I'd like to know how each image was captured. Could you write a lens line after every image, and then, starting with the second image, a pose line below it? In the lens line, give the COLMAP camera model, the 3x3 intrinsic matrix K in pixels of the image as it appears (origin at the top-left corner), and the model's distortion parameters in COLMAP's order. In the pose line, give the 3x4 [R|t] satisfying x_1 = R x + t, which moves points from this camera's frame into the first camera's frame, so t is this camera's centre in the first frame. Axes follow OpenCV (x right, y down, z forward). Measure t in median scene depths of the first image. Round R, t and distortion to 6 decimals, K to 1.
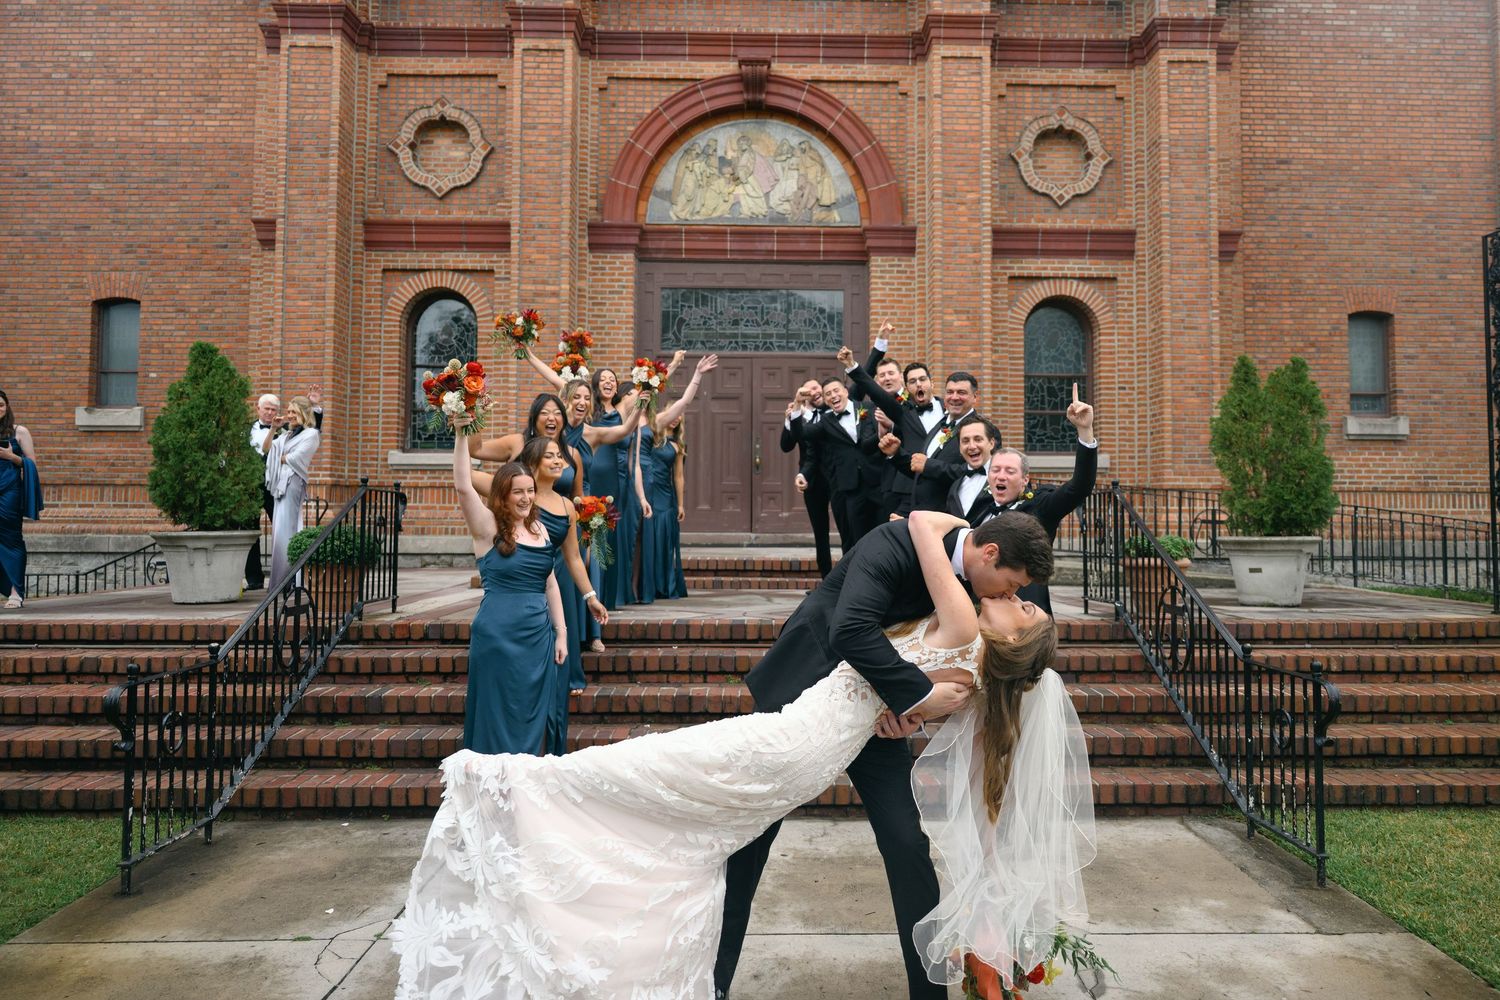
lens RADIAL K [[1259.8, 0, 790.7], [0, 1259.8, 453.7], [0, 0, 1]] dist [0.000661, 0.004061]
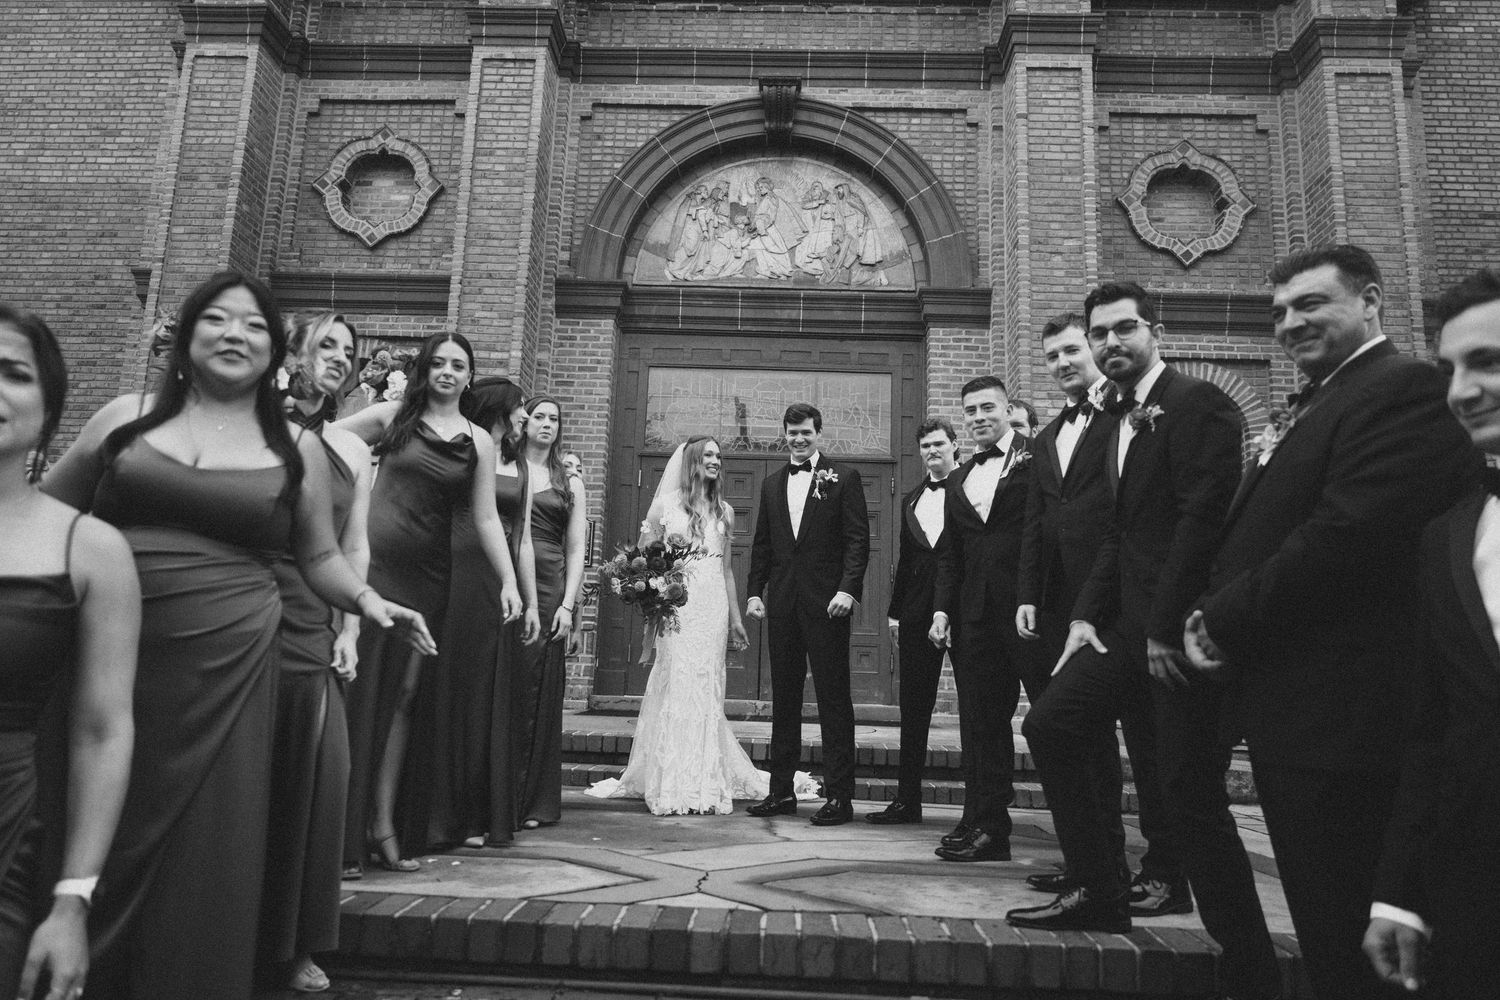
lens RADIAL K [[1095.3, 0, 743.8], [0, 1095.3, 480.6], [0, 0, 1]] dist [-0.004040, 0.000194]
pose [[0.997359, 0.020762, -0.069601, 0.001146], [-0.030172, 0.990112, -0.136998, 0.024923], [0.066068, 0.138736, 0.988123, 0.367089]]
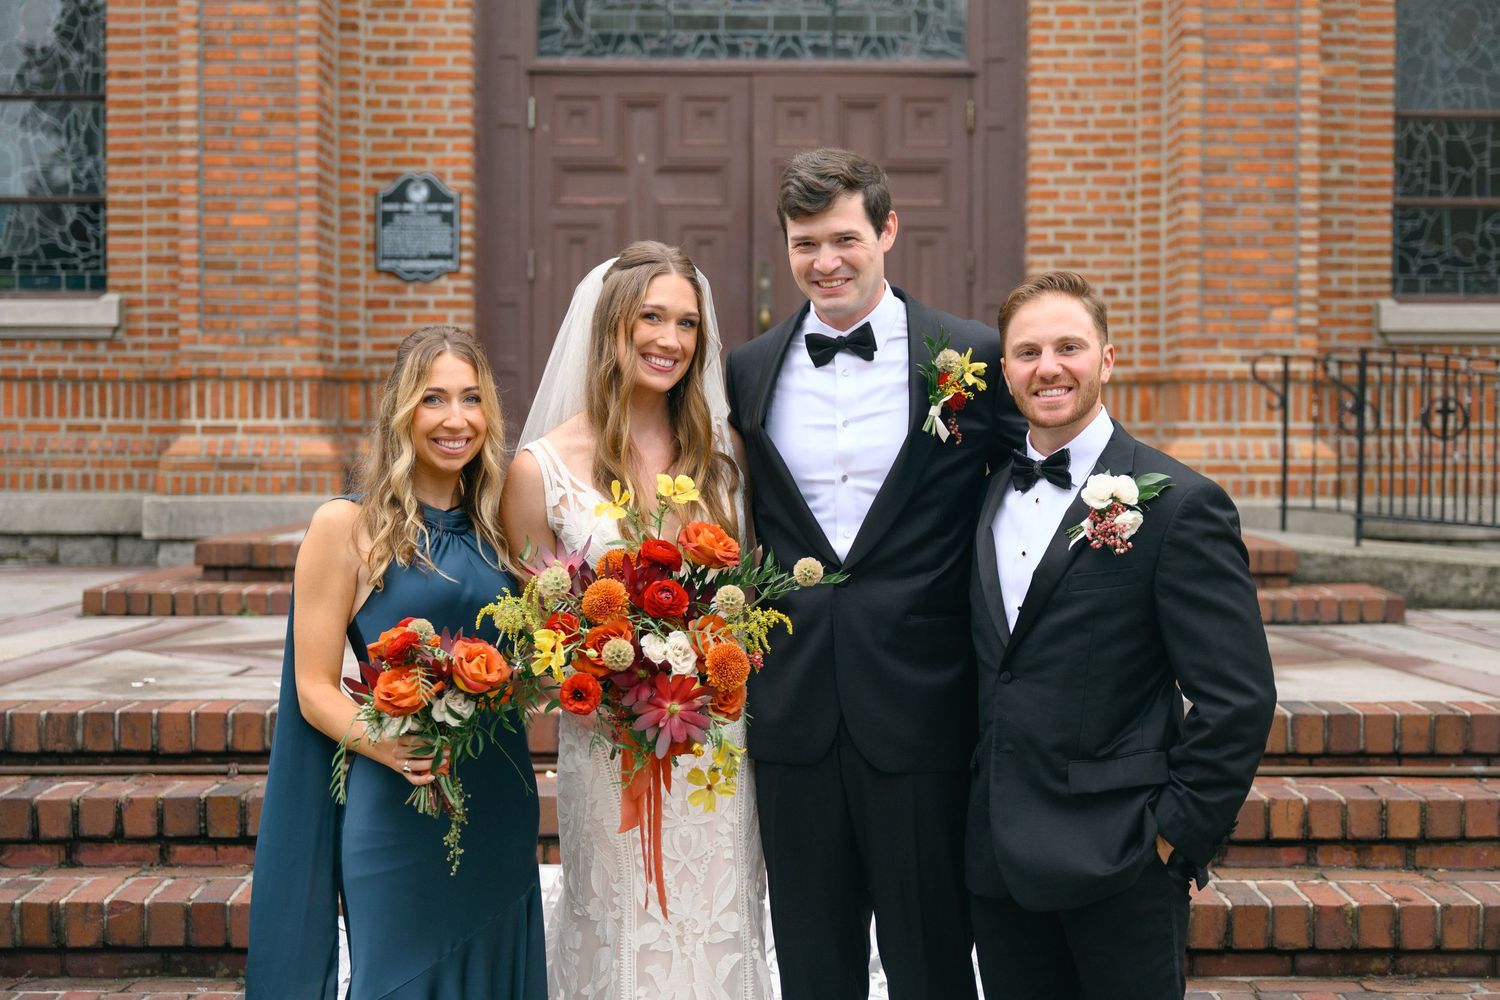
lens RADIAL K [[2606.9, 0, 774.1], [0, 2606.9, 518.9], [0, 0, 1]] dist [0.018466, -0.003483]
pose [[0.999822, 0.000105, -0.018871, -0.006406], [0.001292, 0.997258, 0.073990, 0.008492], [0.018827, -0.074001, 0.997080, 0.111962]]
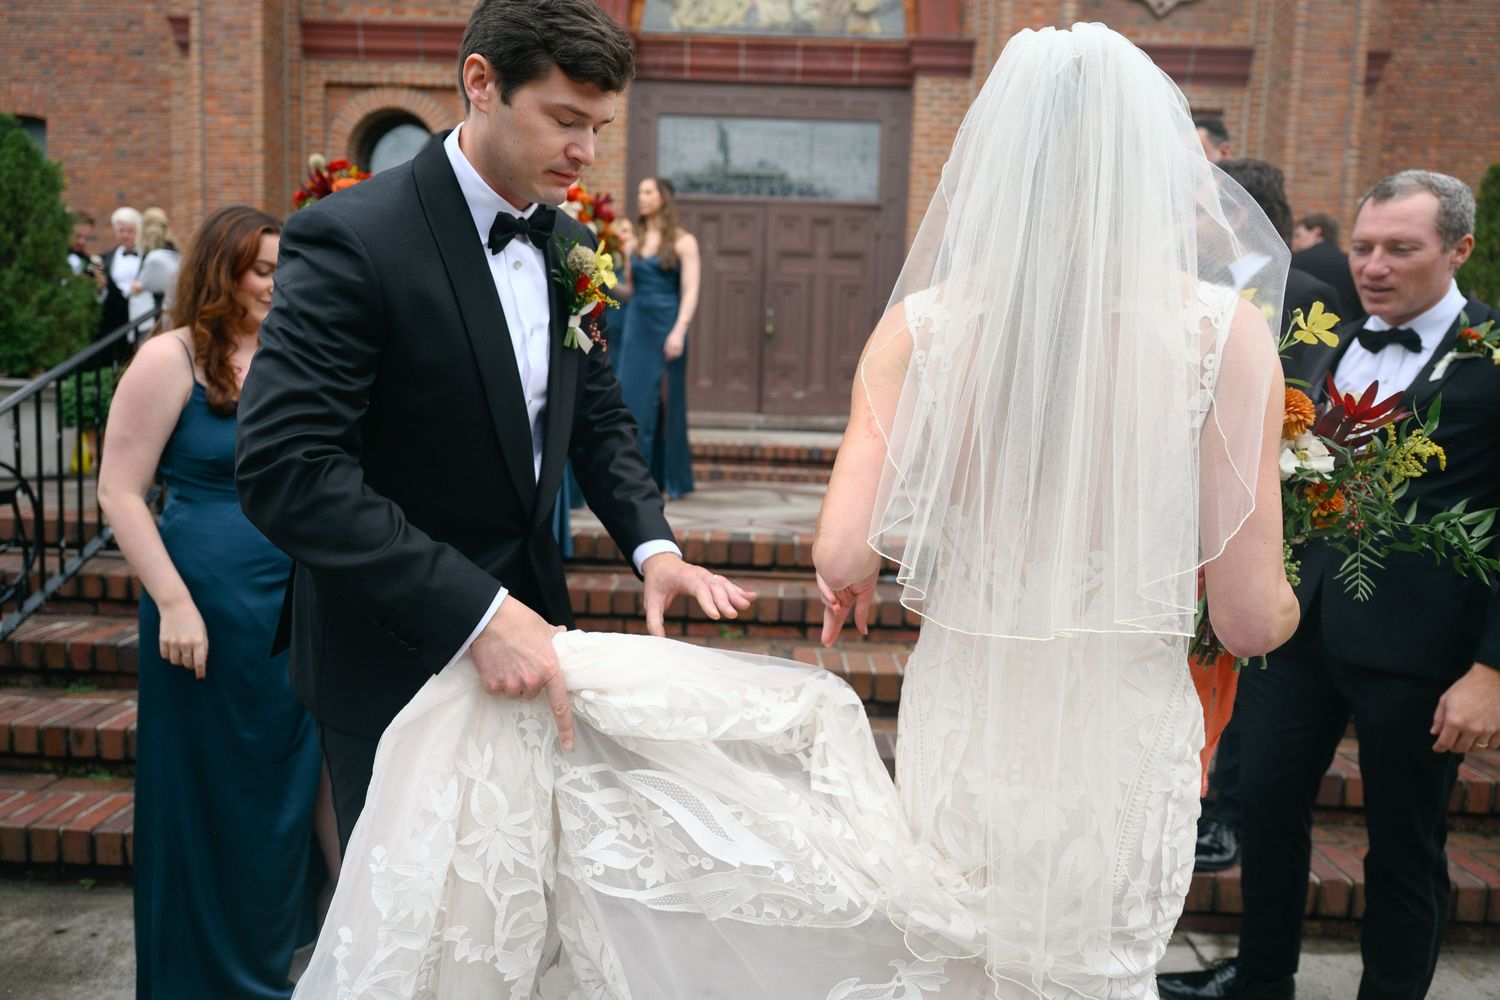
lens RADIAL K [[1098.4, 0, 732.3], [0, 1098.4, 512.1], [0, 0, 1]] dist [0.008999, -0.007604]
pose [[0.998242, 0.034523, -0.048186, -0.011248], [-0.027536, 0.989939, 0.138787, 0.025038], [0.052492, -0.137216, 0.989149, 0.256788]]
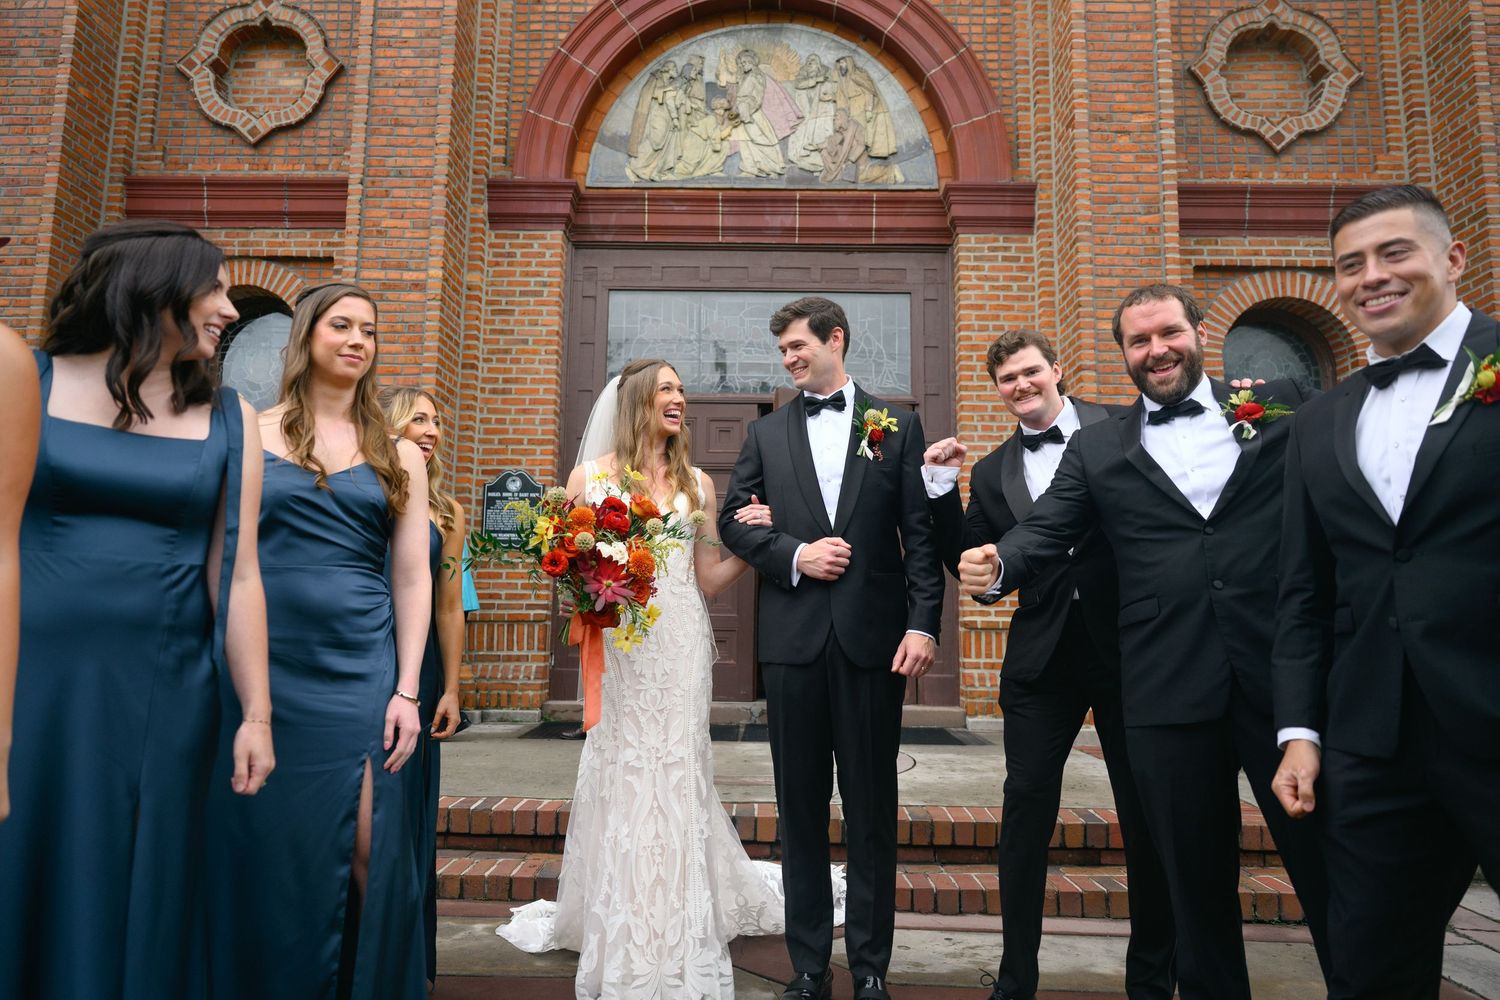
lens RADIAL K [[1010.5, 0, 745.0], [0, 1010.5, 494.0], [0, 0, 1]] dist [0.003561, -0.003816]
pose [[0.998858, 0.004944, -0.047518, -0.013735], [-0.008279, 0.997496, -0.070243, 0.000279], [0.047051, 0.070556, 0.996398, 0.529756]]
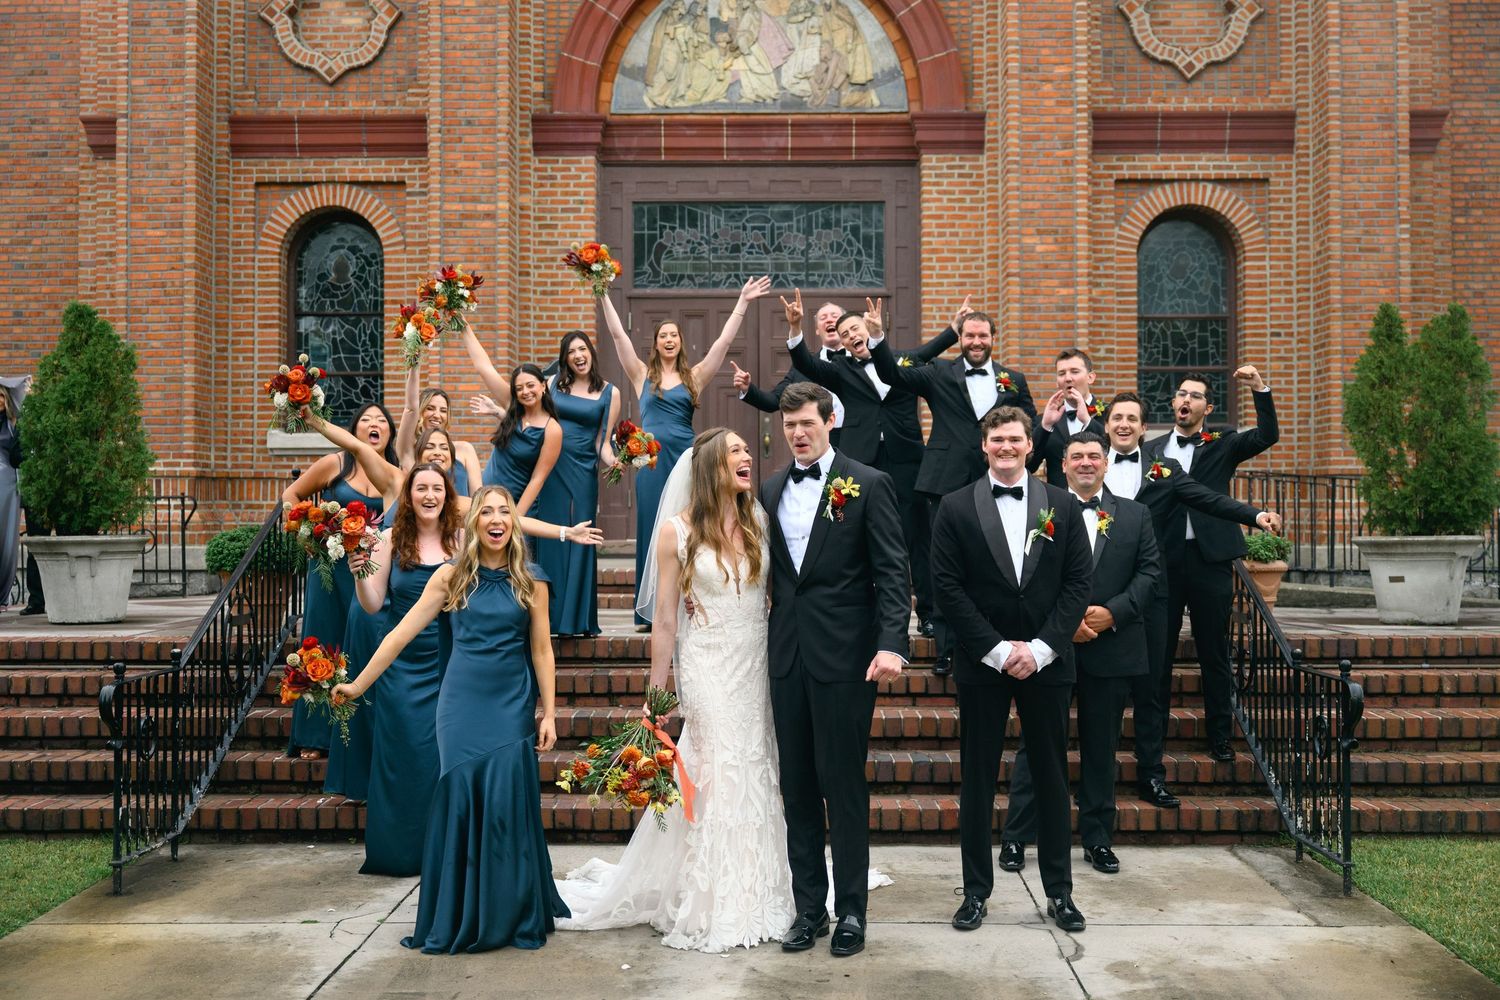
lens RADIAL K [[2175.1, 0, 709.5], [0, 2175.1, 474.4], [0, 0, 1]] dist [0.012935, -0.039978]
pose [[0.998138, -0.006539, -0.060643, 0.016574], [0.008218, 0.999589, 0.027470, -0.009008], [0.060439, -0.027917, 0.997781, -0.254690]]
